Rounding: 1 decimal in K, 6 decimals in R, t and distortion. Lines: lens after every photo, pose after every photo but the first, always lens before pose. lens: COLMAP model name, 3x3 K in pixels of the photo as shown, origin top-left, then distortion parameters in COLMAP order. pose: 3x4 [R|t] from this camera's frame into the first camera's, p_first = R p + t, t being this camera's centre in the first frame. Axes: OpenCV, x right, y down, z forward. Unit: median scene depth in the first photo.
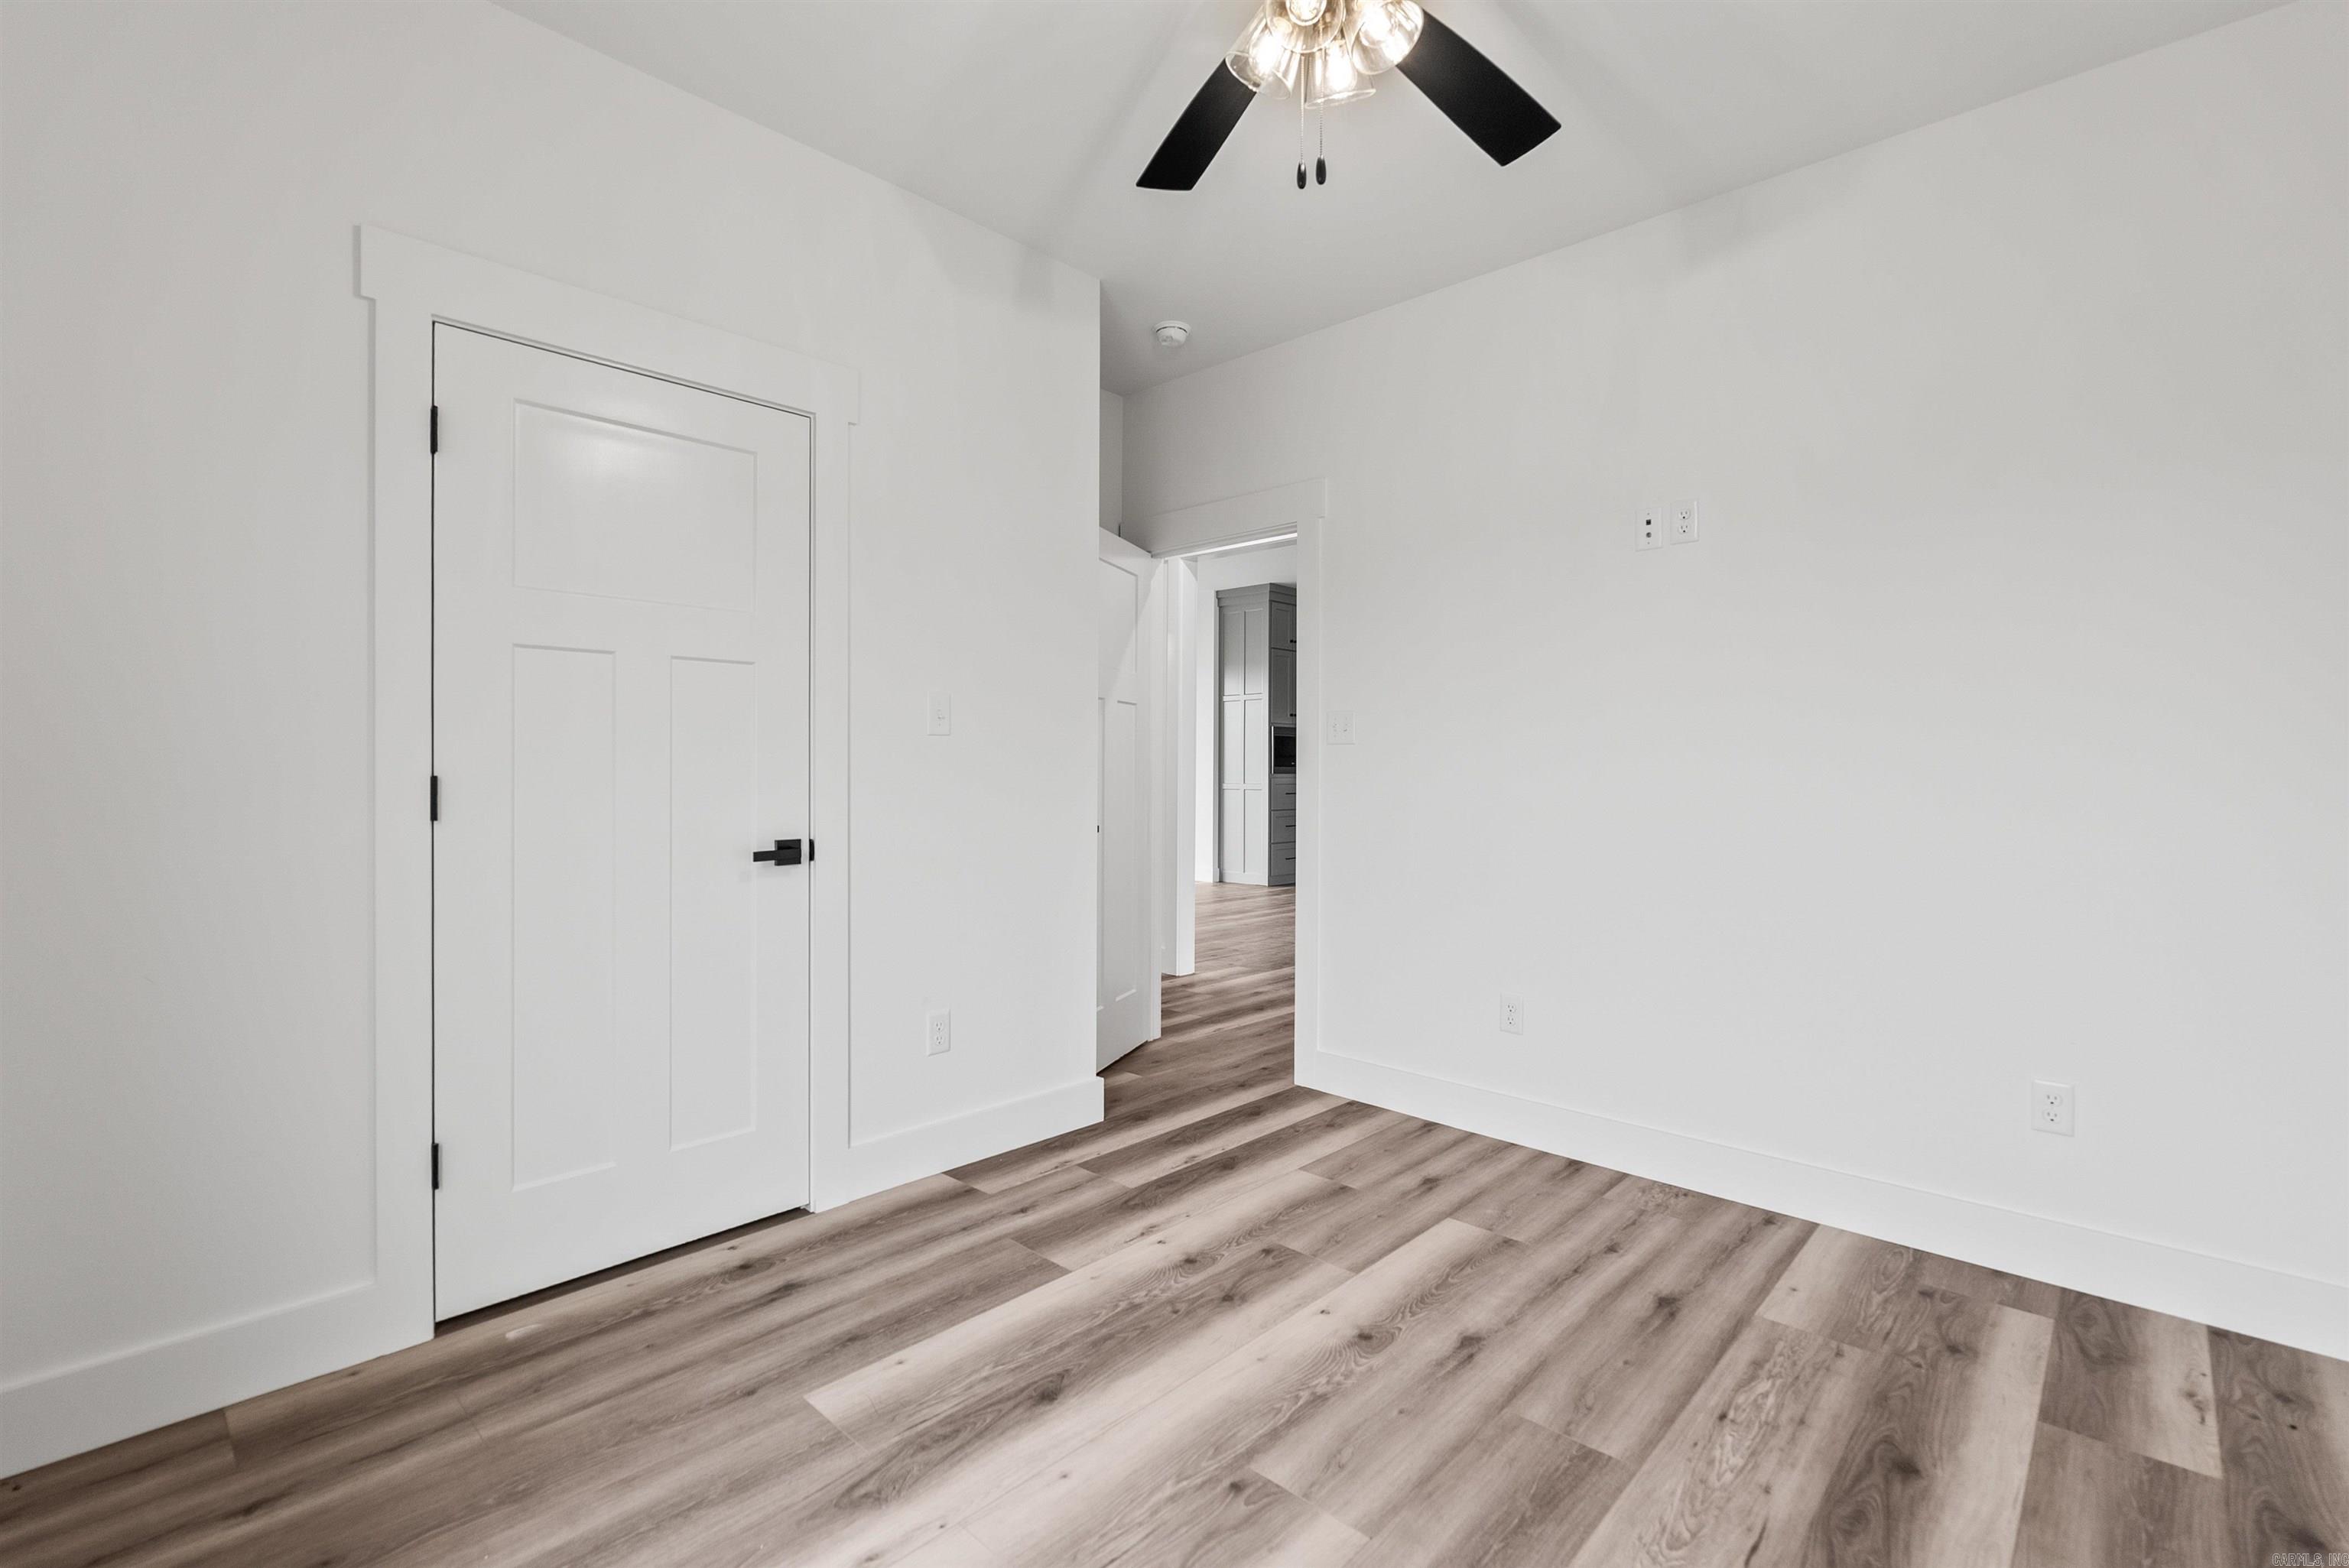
lens RADIAL K [[1070.9, 0, 1177.4], [0, 1070.9, 761.8], [0, 0, 1]] dist [-0.007260, 0.000038]
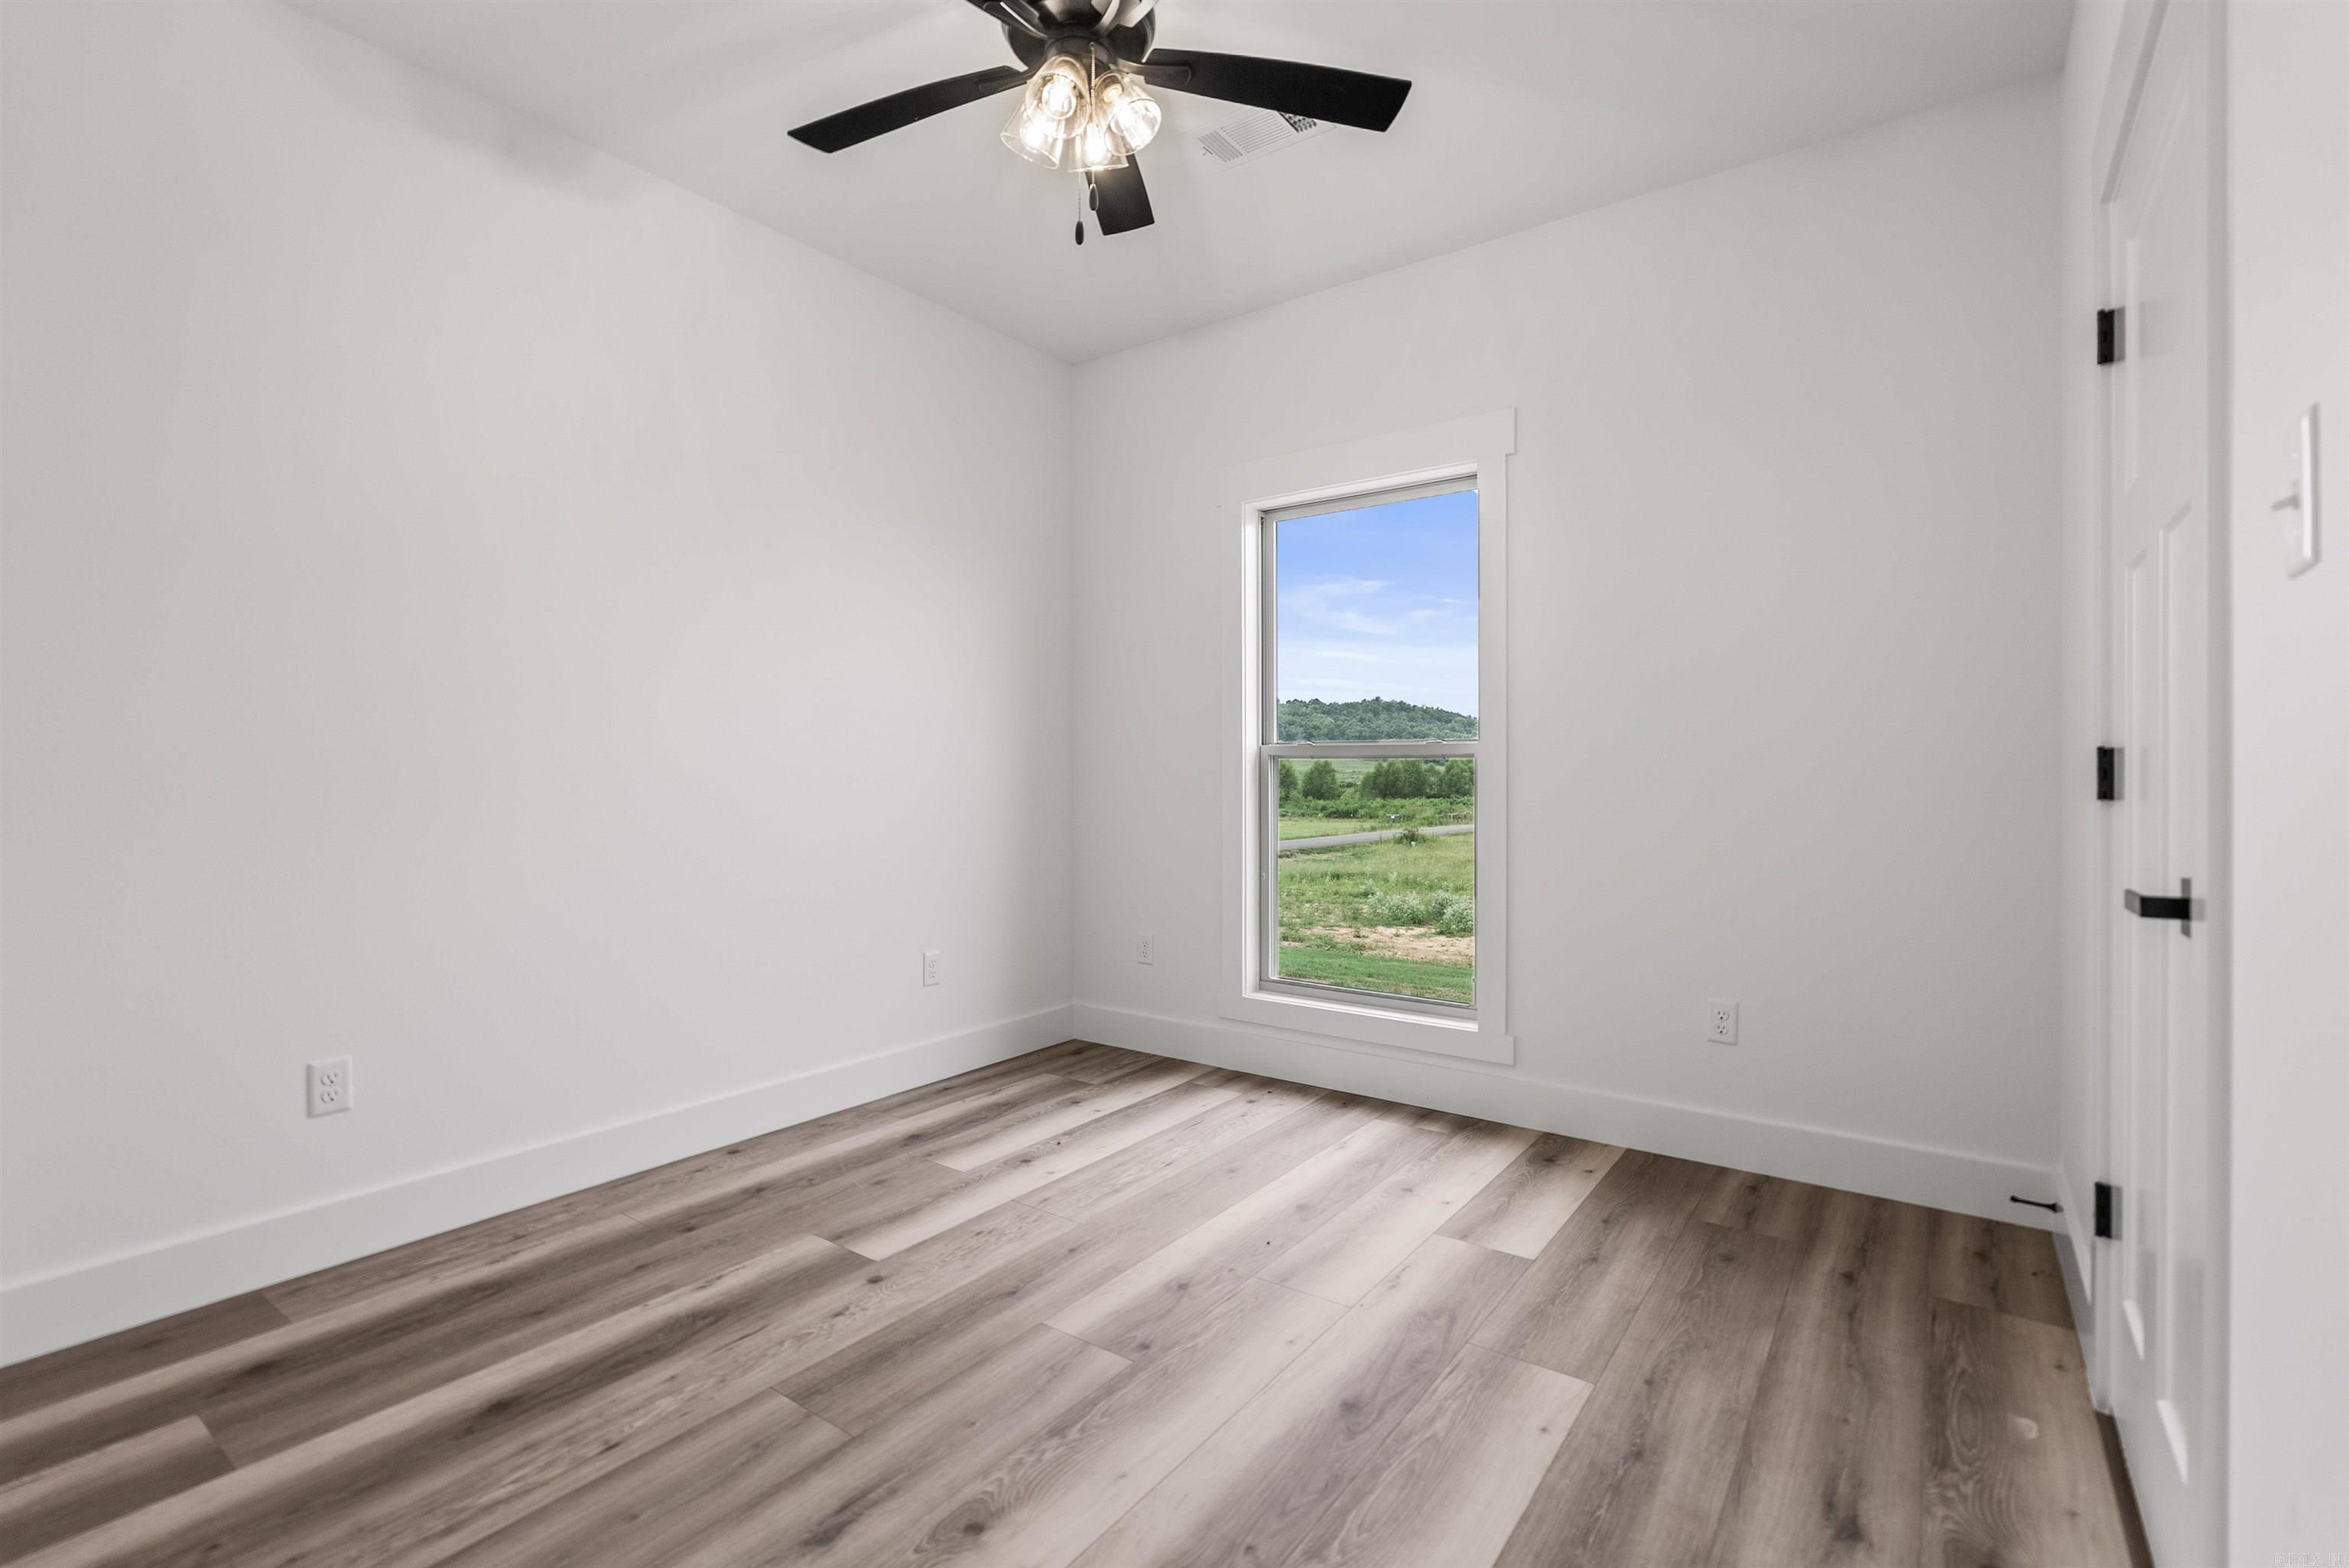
lens RADIAL K [[1070.9, 0, 1177.4], [0, 1070.9, 761.8], [0, 0, 1]] dist [-0.007260, 0.000038]
pose [[-0.992812, -0.007254, -0.119464, 0.149611], [-0.005599, 0.999884, -0.014183, 0.045521], [0.119553, -0.013412, -0.992737, 1.980842]]
